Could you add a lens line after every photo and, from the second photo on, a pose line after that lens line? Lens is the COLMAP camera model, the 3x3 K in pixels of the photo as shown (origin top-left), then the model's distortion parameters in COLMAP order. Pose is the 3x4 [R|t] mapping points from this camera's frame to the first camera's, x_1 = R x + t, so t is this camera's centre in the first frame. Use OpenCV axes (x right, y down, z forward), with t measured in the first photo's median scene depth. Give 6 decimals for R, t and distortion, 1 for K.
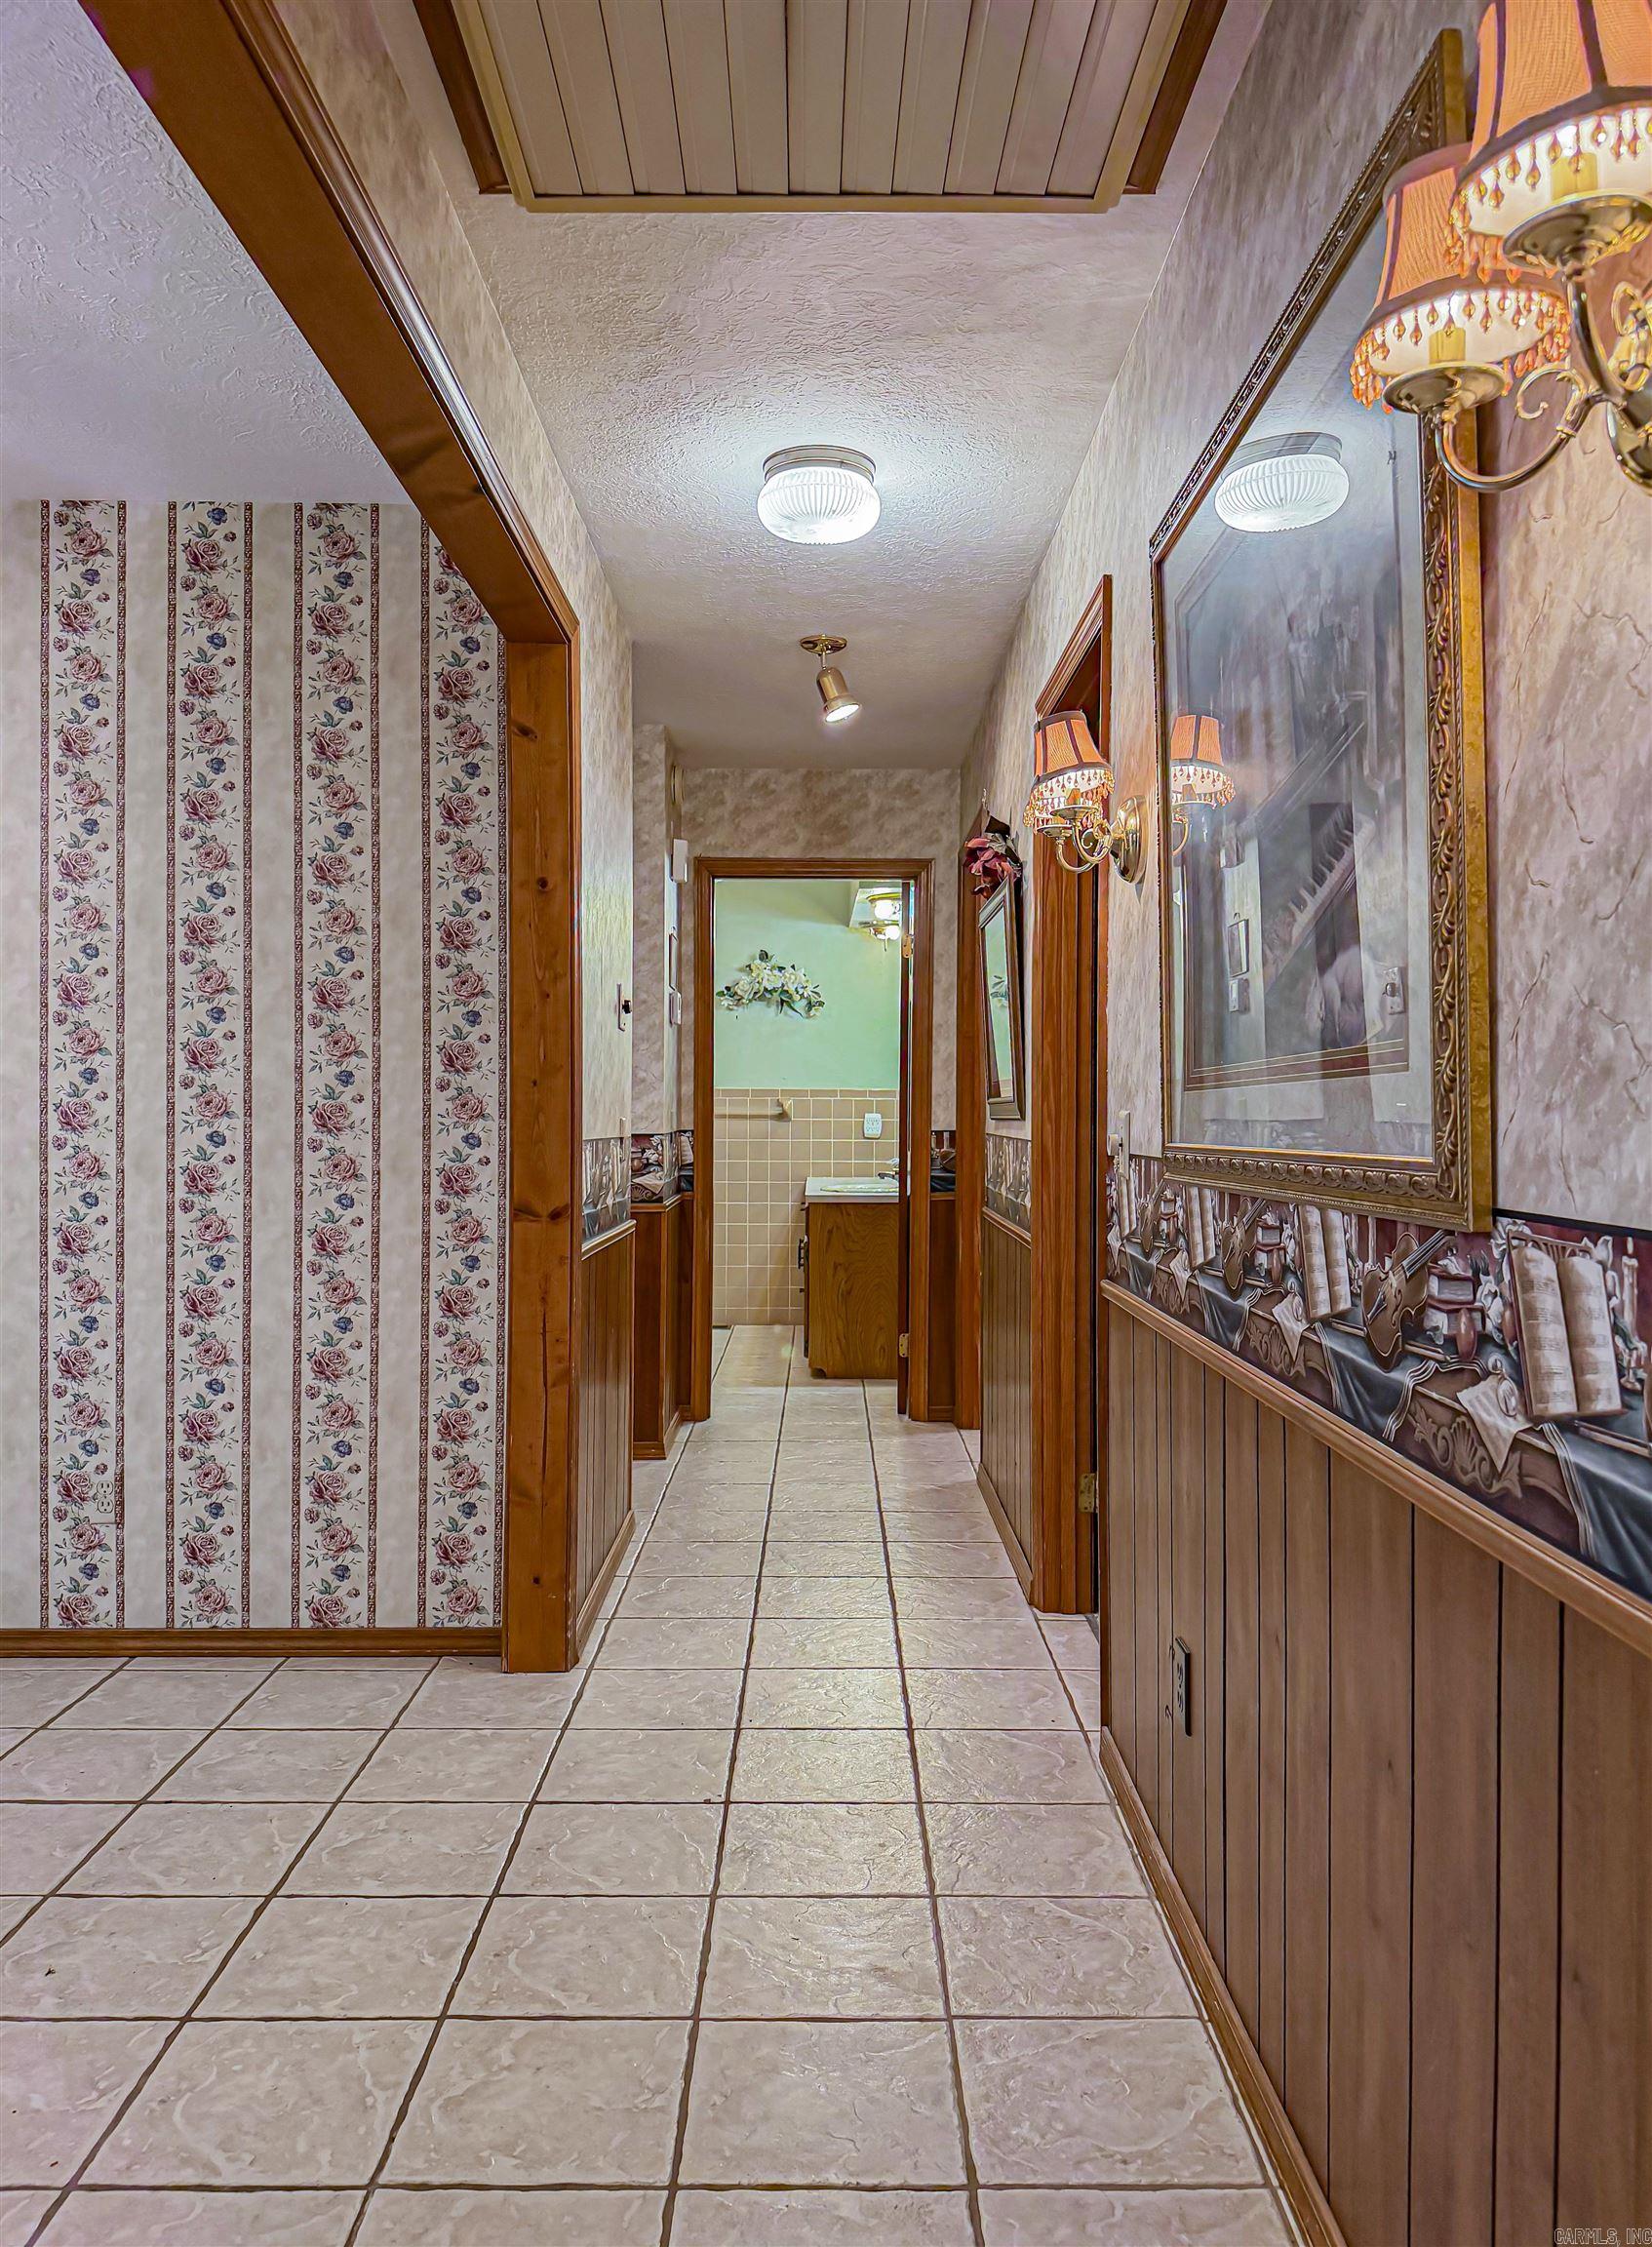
lens RADIAL K [[1592.5, 0, 817.1], [0, 1592.5, 1134.8], [0, 0, 1]] dist [0.067545, -0.076403]
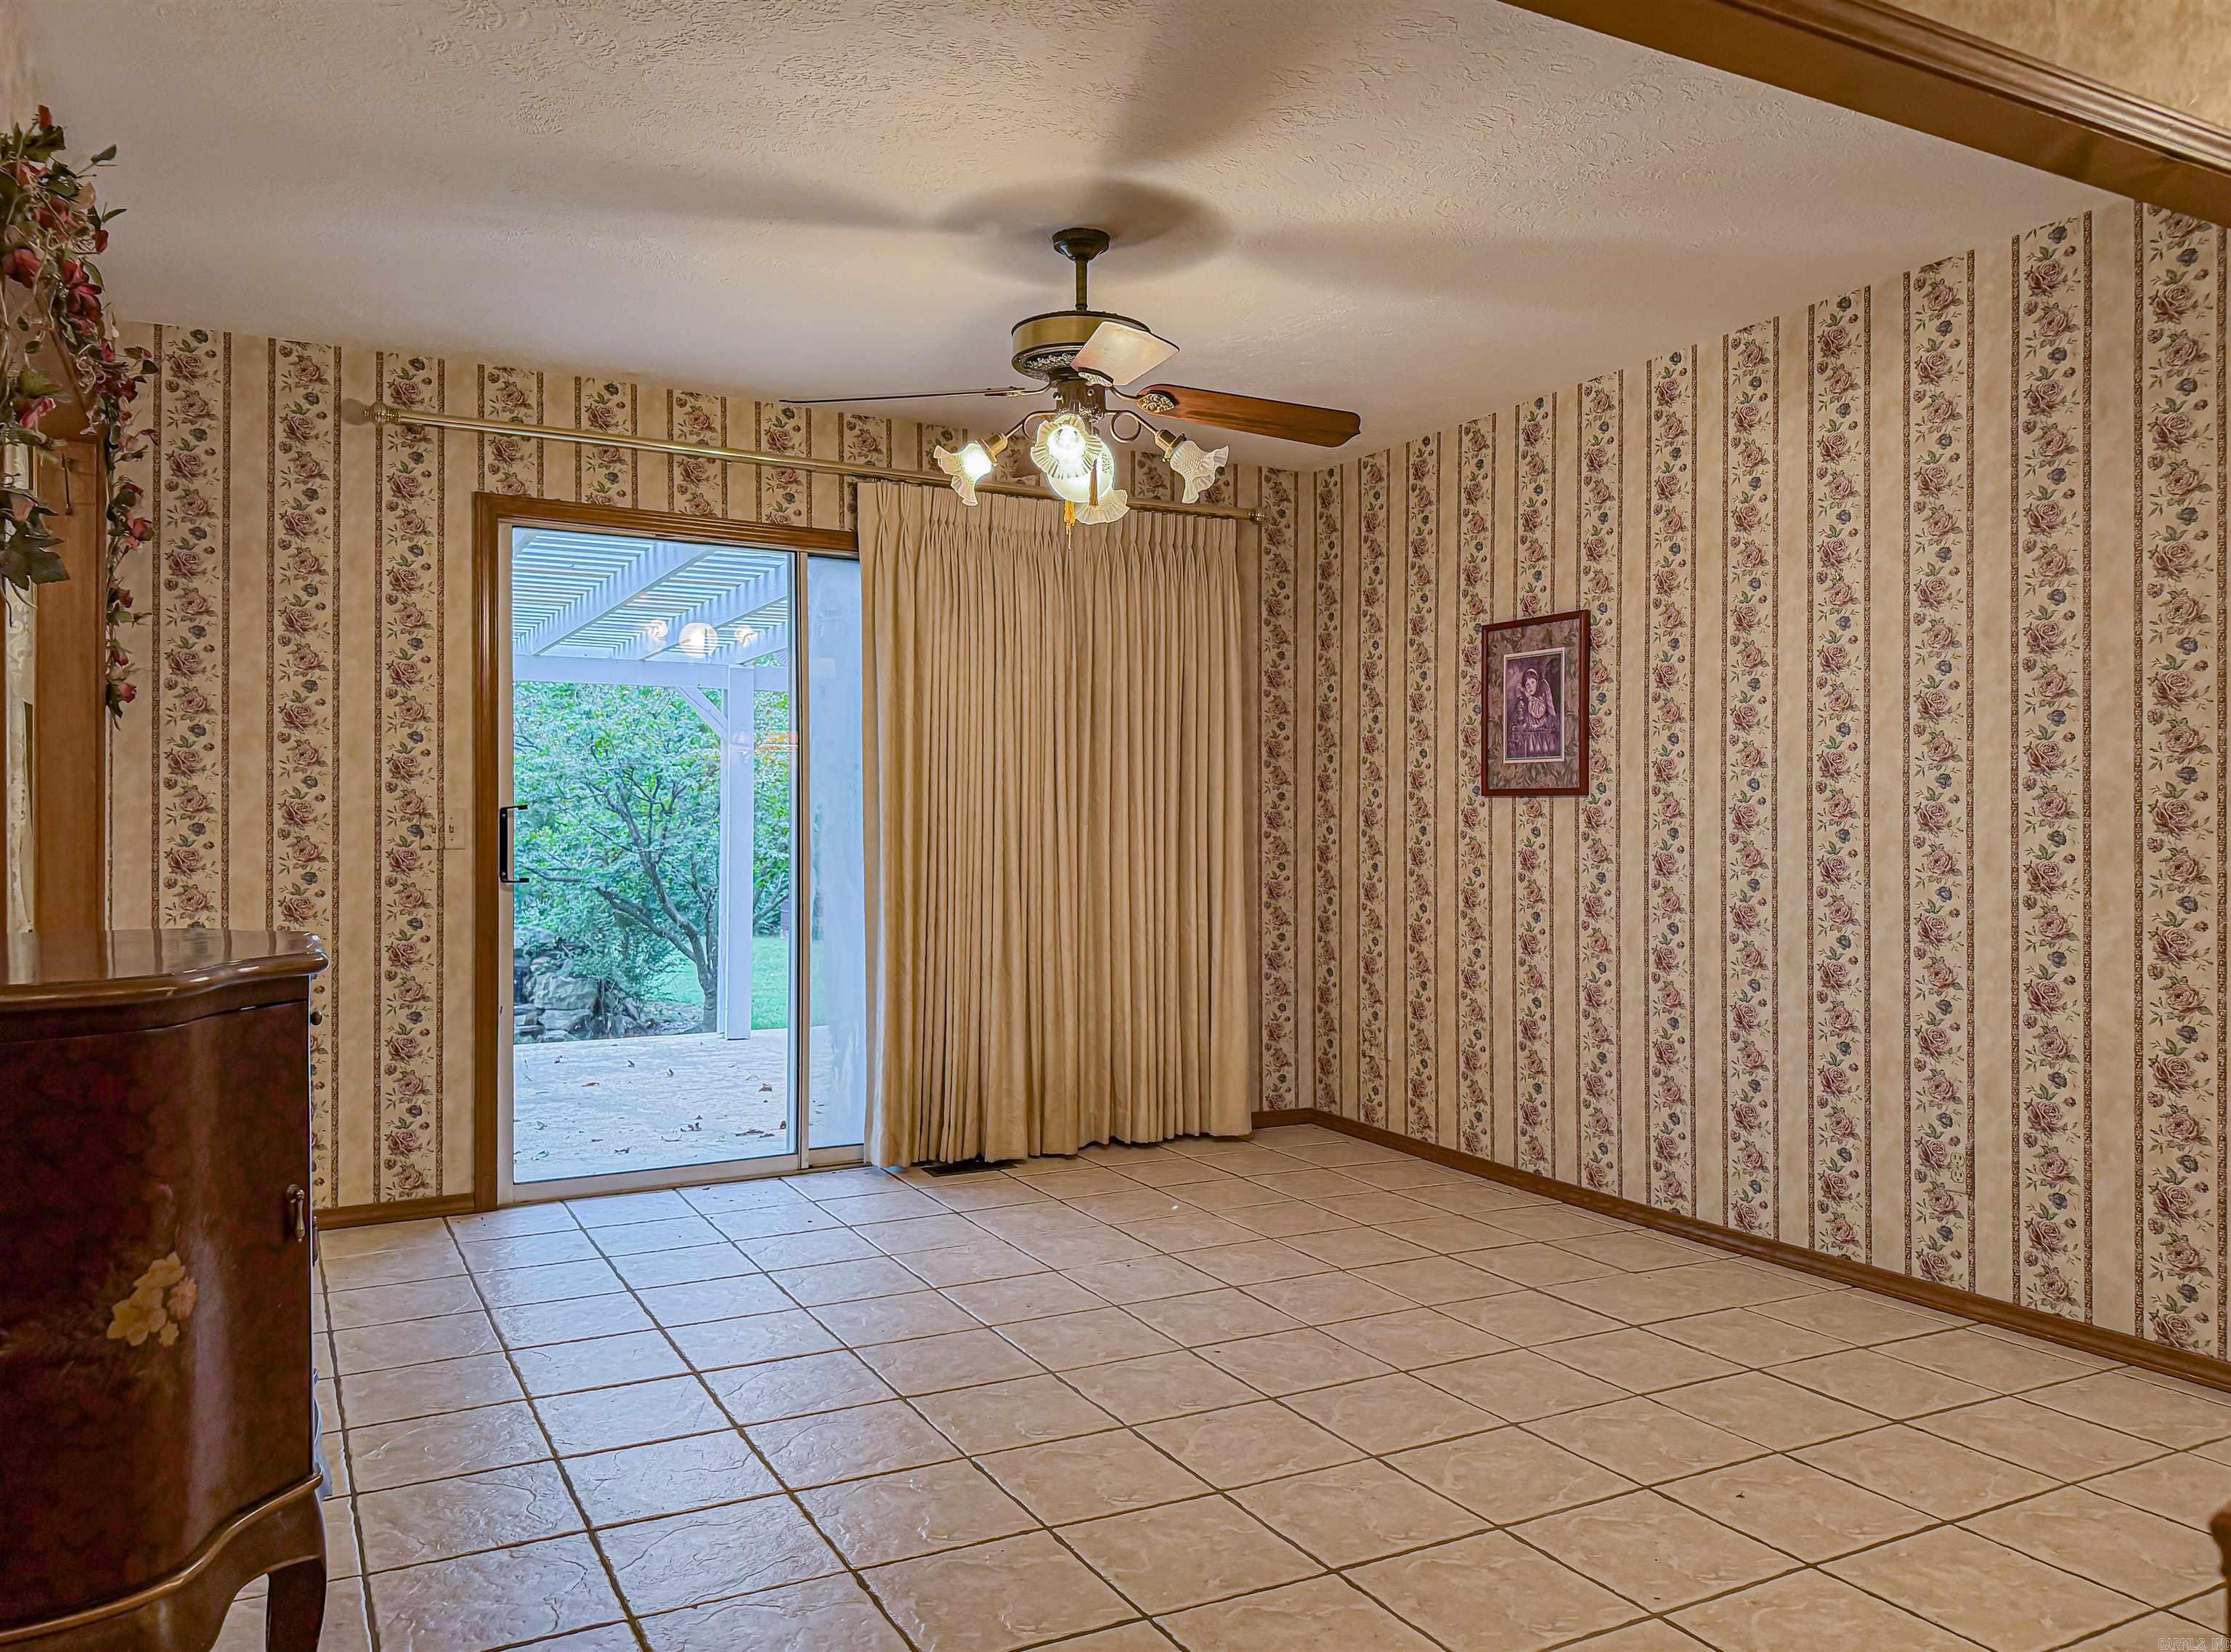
lens RADIAL K [[1581.1, 0, 1121.6], [0, 1581.1, 826.2], [0, 0, 1]] dist [0.067545, -0.076403]
pose [[0.477985, -0.005224, -0.878353, 0.240217], [-0.004834, 0.999952, -0.008578, 0.006337], [0.878355, 0.008346, 0.477936, -0.013990]]
